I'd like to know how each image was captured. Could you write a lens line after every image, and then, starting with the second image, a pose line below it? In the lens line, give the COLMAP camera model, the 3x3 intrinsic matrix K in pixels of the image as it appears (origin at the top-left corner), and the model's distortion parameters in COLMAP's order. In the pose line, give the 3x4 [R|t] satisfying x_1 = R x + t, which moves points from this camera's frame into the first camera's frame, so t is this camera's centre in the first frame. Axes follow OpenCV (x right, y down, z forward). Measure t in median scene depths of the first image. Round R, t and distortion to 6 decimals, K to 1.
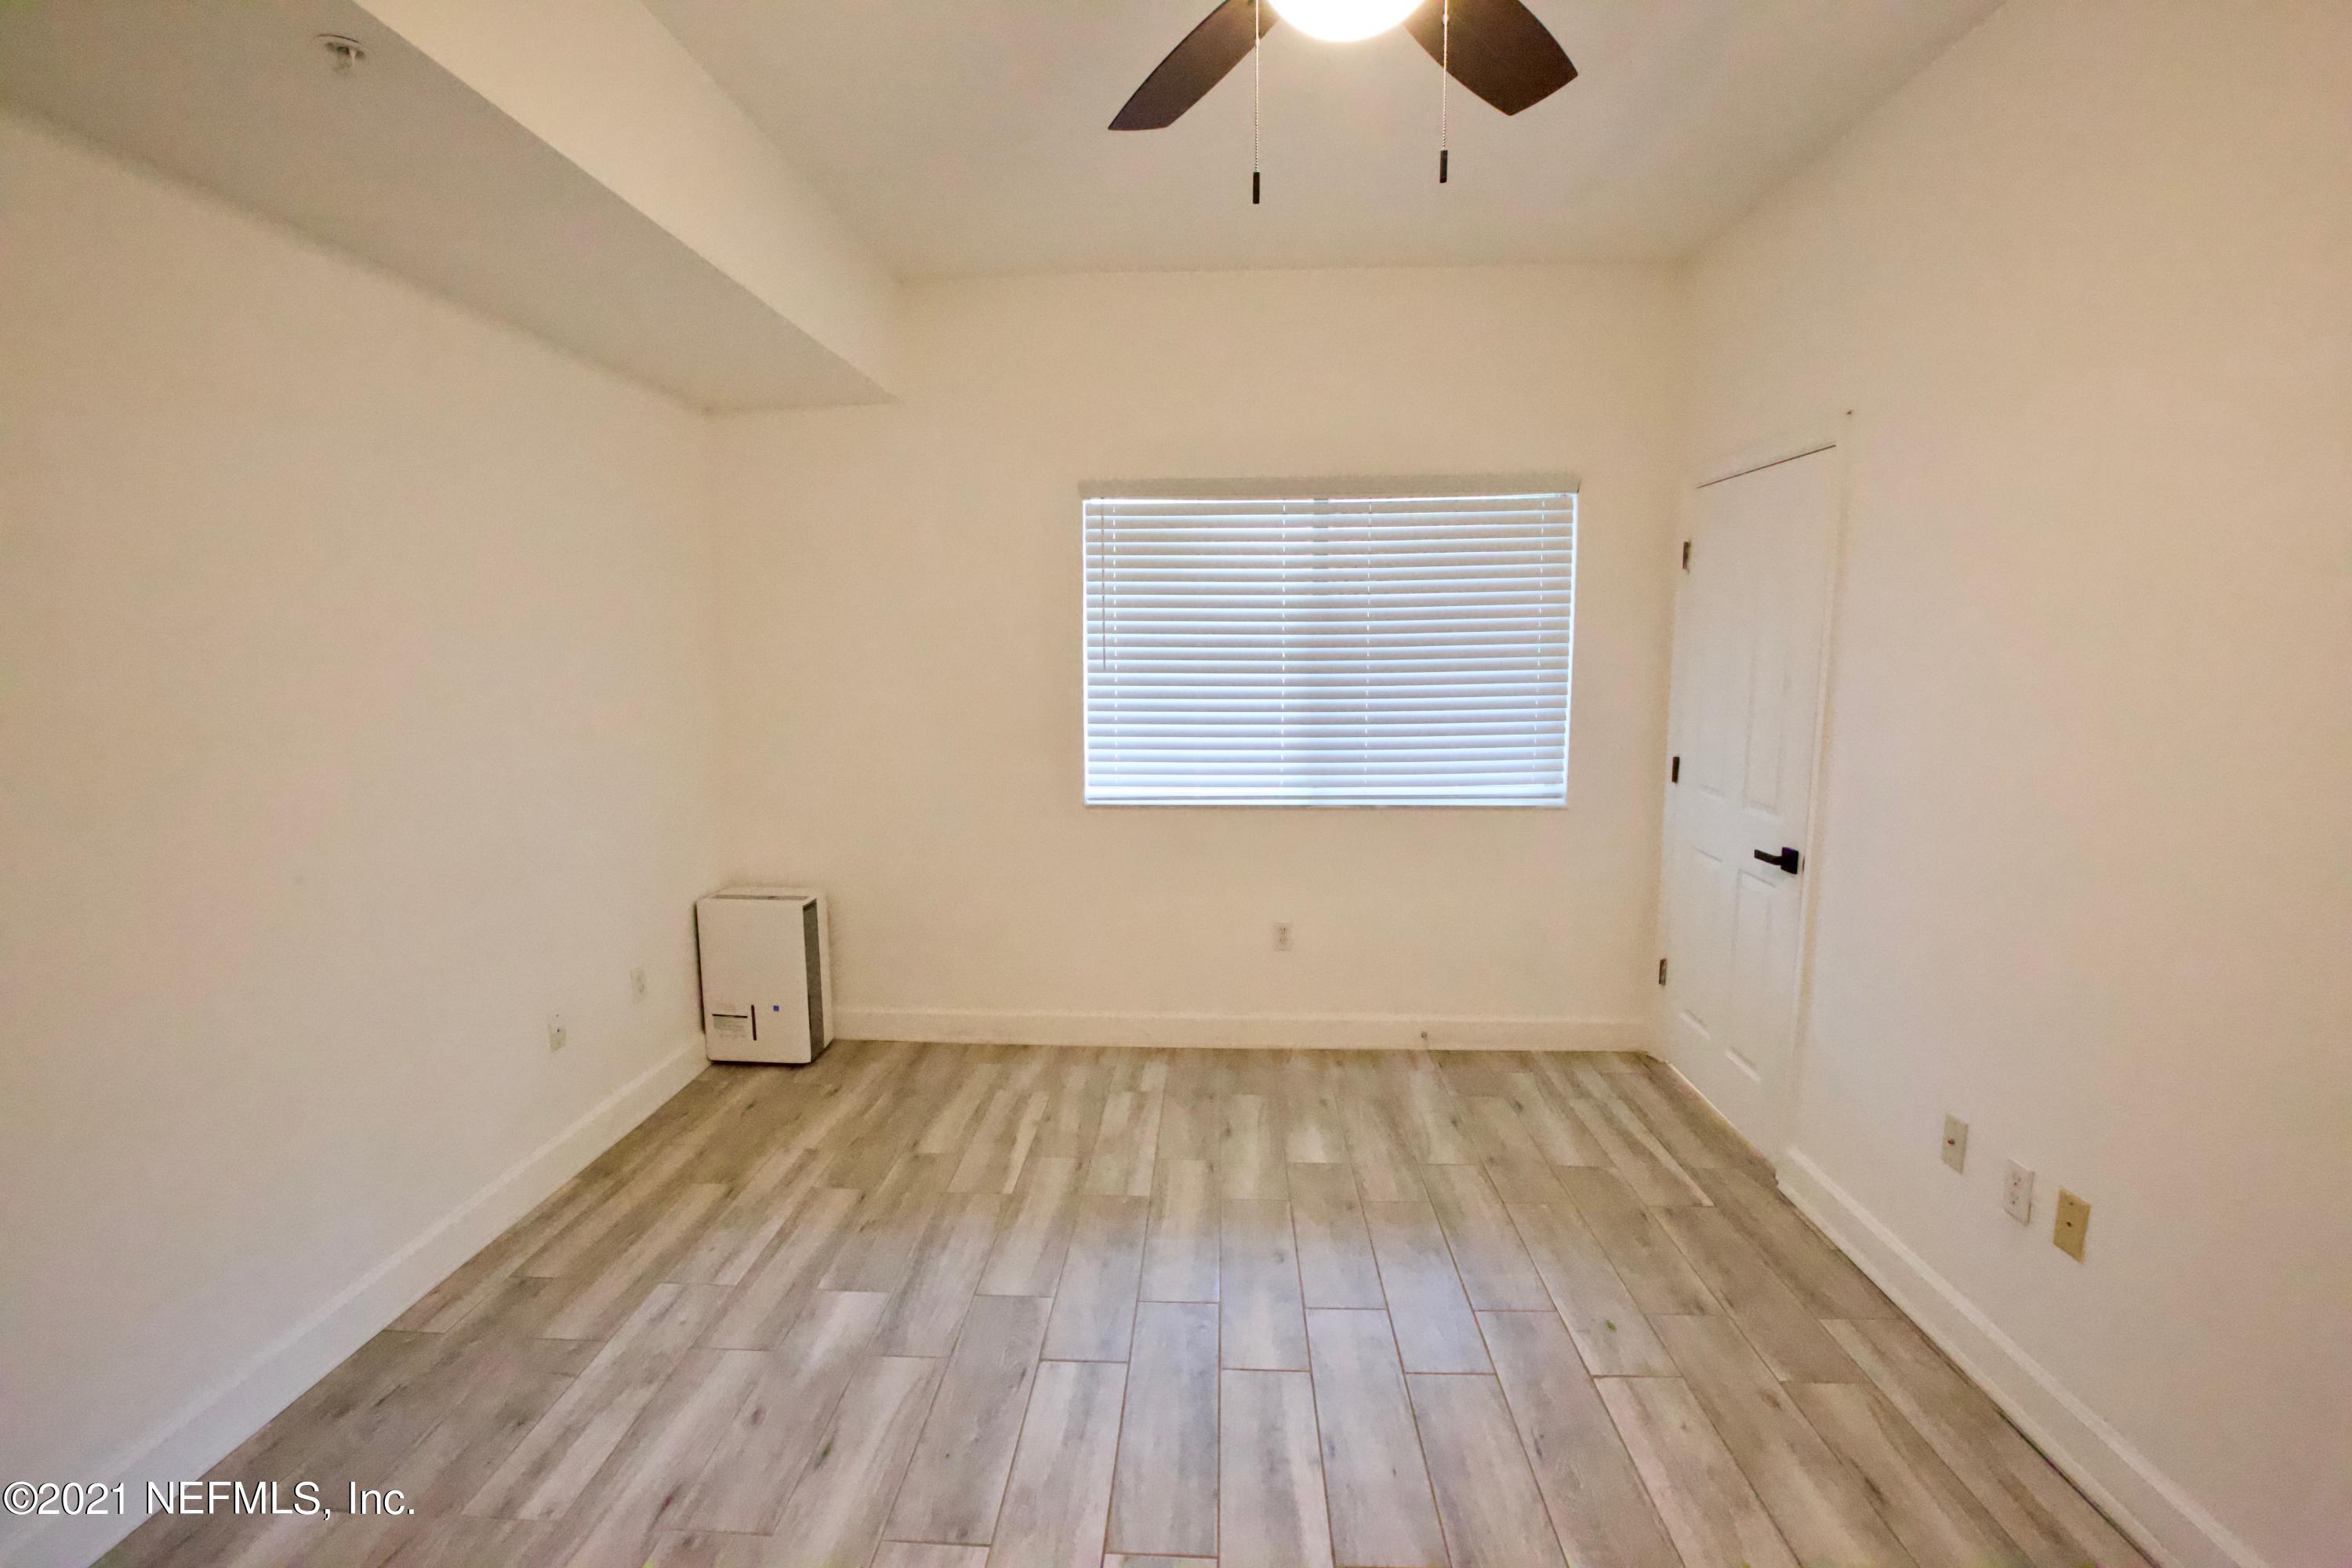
lens RADIAL K [[1074.8, 0, 1169.7], [0, 1074.8, 792.9], [0, 0, 1]] dist [-0.067267, 0.031400]
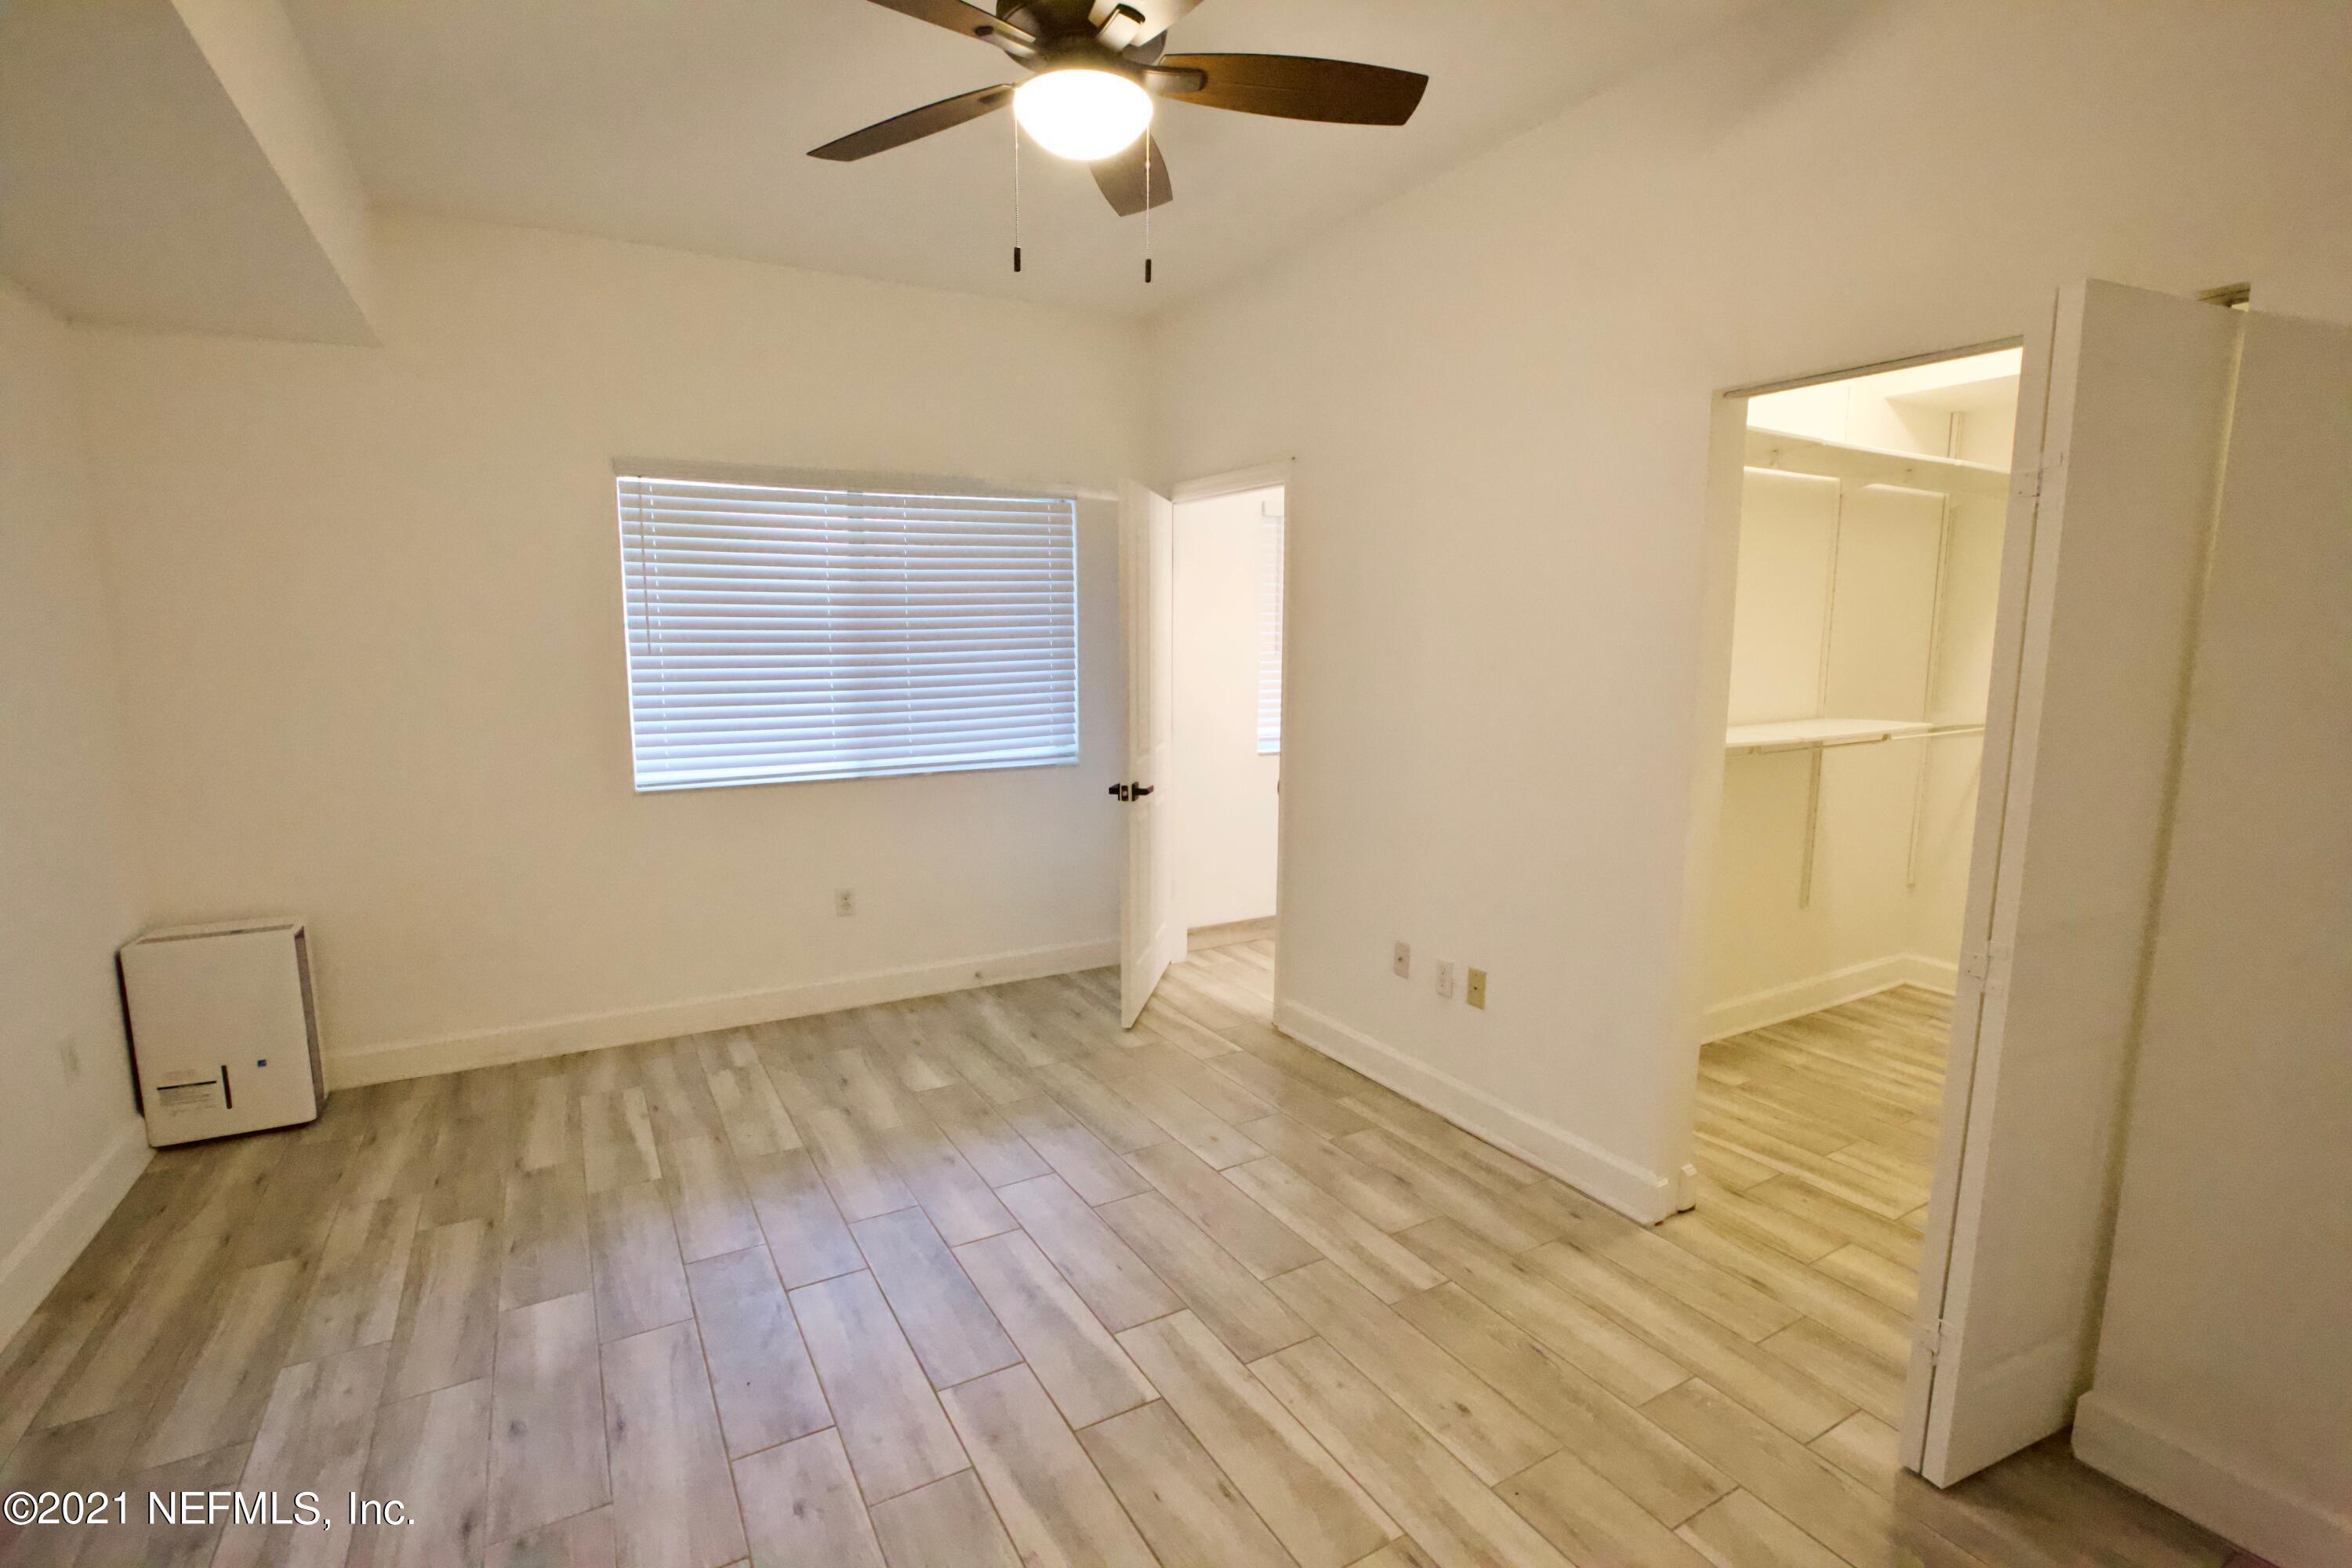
lens RADIAL K [[1074.8, 0, 1169.7], [0, 1074.8, 792.9], [0, 0, 1]] dist [-0.067267, 0.031400]
pose [[0.838903, -0.074886, 0.539104, -0.210898], [0.070220, 0.997103, 0.029235, 0.019530], [-0.539732, 0.013330, 0.841731, -0.071749]]
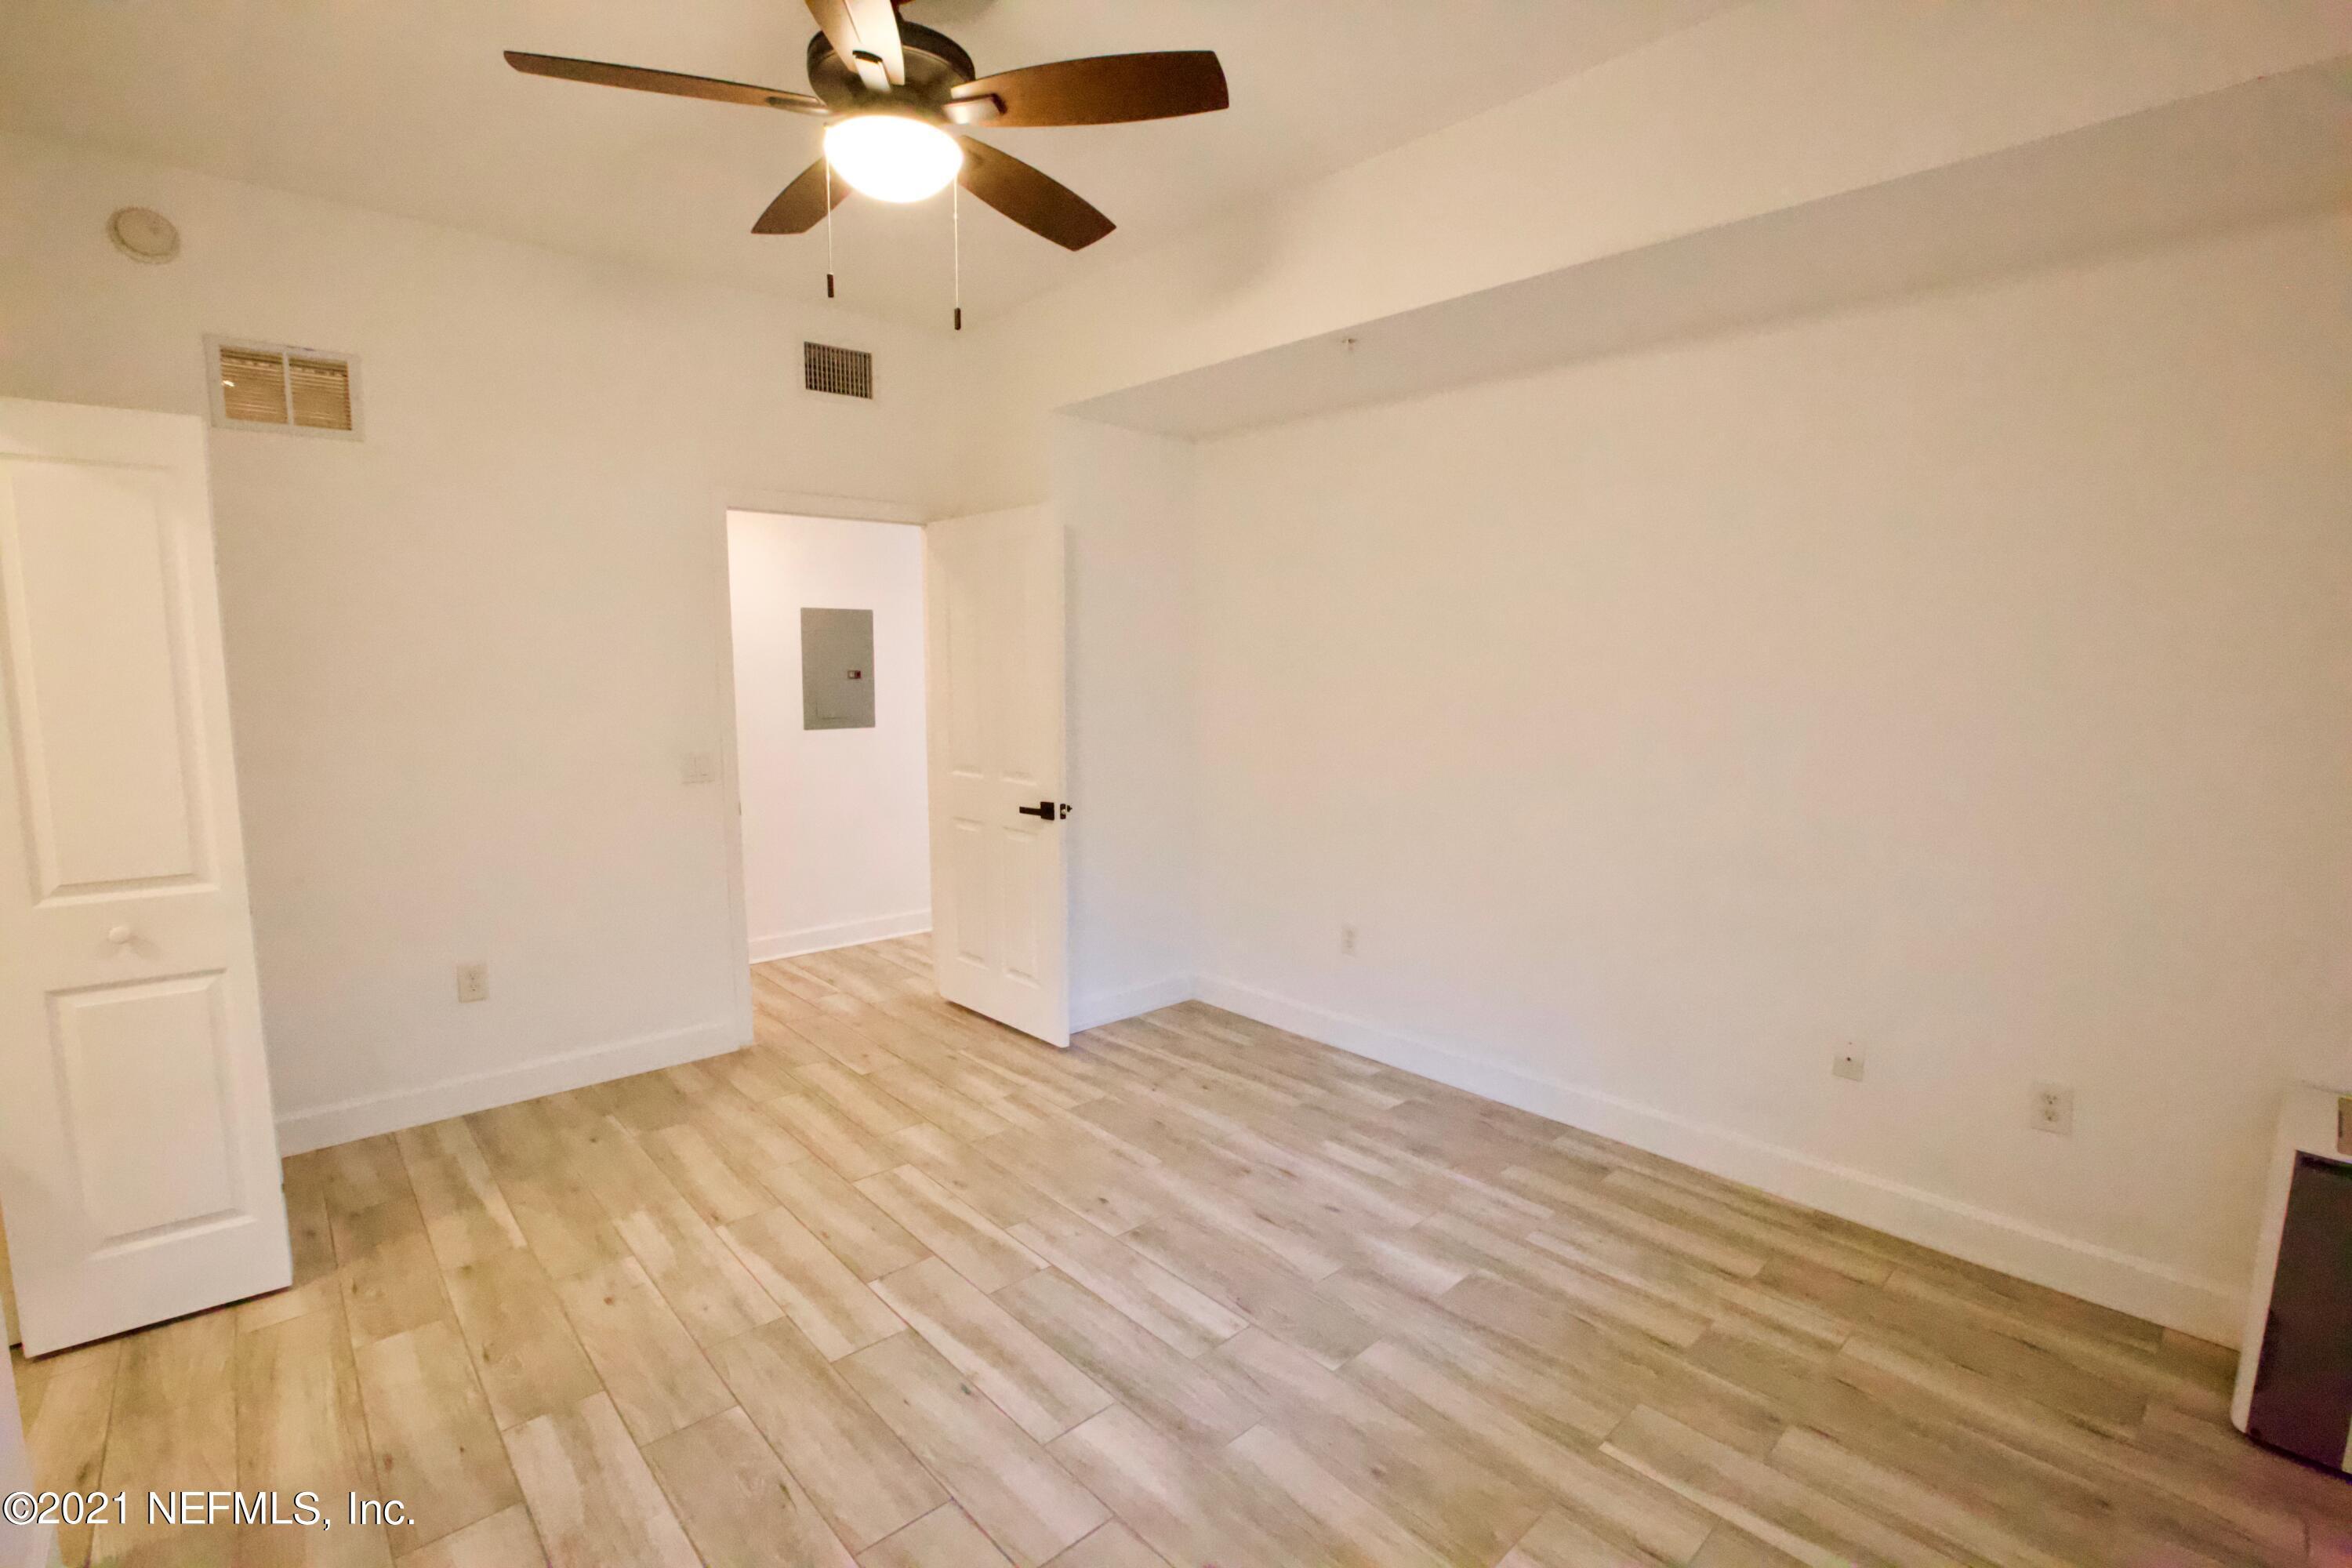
lens RADIAL K [[1074.8, 0, 1169.7], [0, 1074.8, 792.9], [0, 0, 1]] dist [-0.067267, 0.031400]
pose [[-0.701315, 0.094793, -0.706521, 0.397938], [-0.096187, 0.969471, 0.225551, -0.130092], [0.706333, 0.226140, -0.670787, 0.965339]]
